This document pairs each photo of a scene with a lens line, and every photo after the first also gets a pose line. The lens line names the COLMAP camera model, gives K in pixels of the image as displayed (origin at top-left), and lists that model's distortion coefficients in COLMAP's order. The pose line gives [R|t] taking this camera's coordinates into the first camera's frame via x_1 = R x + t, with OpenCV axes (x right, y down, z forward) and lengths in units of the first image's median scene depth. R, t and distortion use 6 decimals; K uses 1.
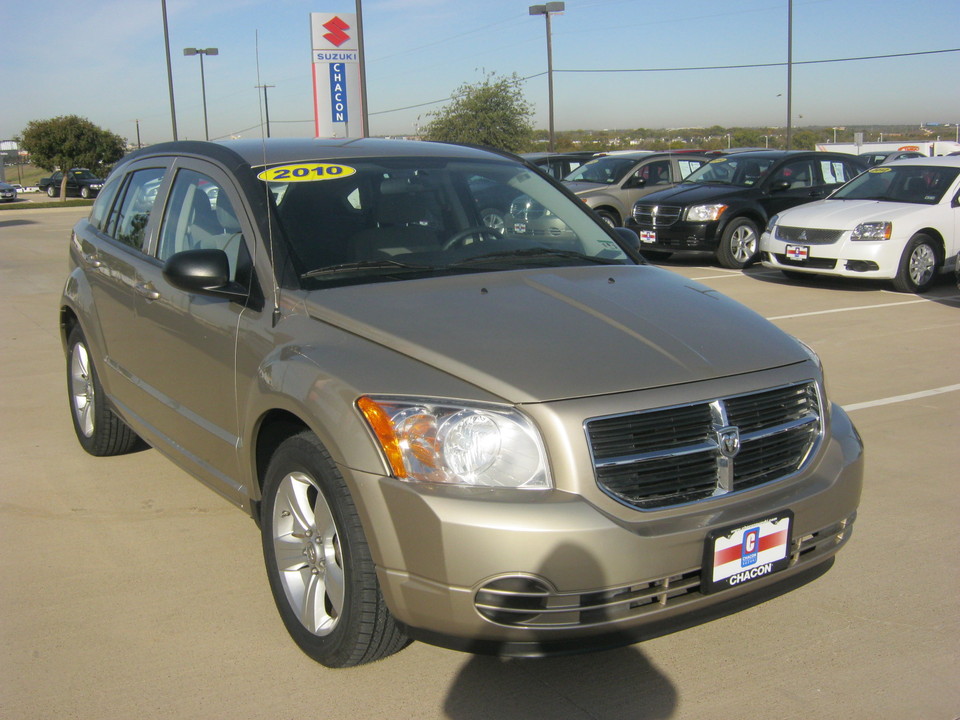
lens RADIAL K [[1076.0, 0, 483.1], [0, 1076.0, 360.0], [0, 0, 1]] dist [-0.085506, 0.000000]
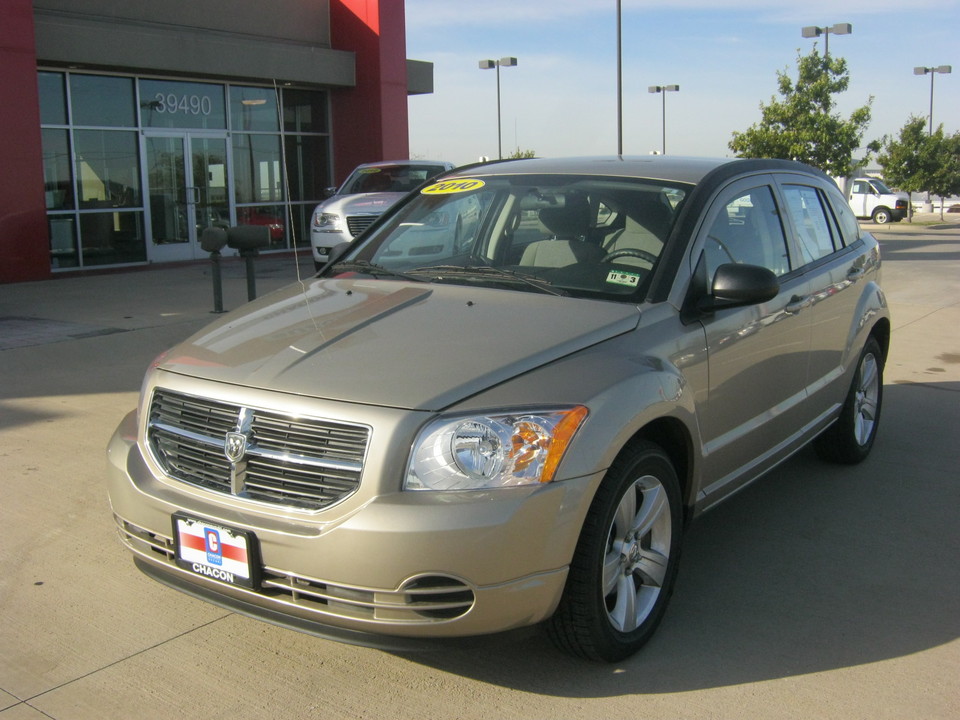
lens RADIAL K [[1076.0, 0, 478.9], [0, 1076.0, 364.2], [0, 0, 1]] dist [-0.085506, 0.000000]
pose [[0.357694, 0.168525, -0.918507, 1.258465], [-0.175157, 0.978232, 0.111272, -0.160509], [0.917265, 0.121081, 0.379426, 0.806017]]
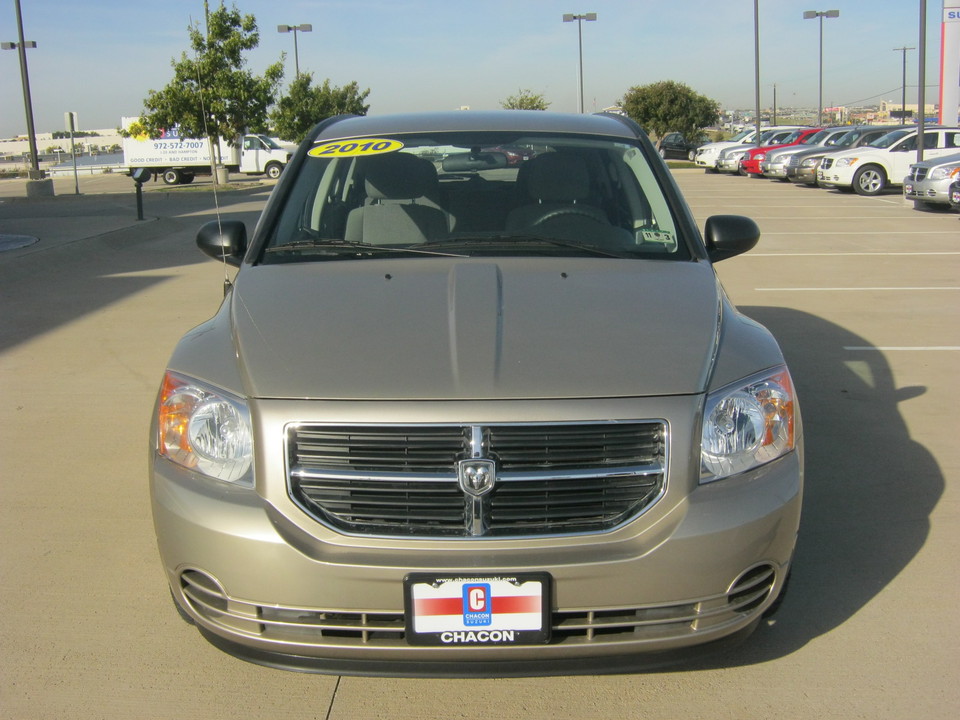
lens RADIAL K [[1076.0, 0, 488.0], [0, 1076.0, 359.3], [0, 0, 1]] dist [-0.085506, 0.000000]
pose [[0.829469, 0.113086, -0.546984, 0.683473], [-0.095596, 0.993583, 0.060453, -0.066275], [0.550311, 0.002146, 0.834957, 0.298599]]
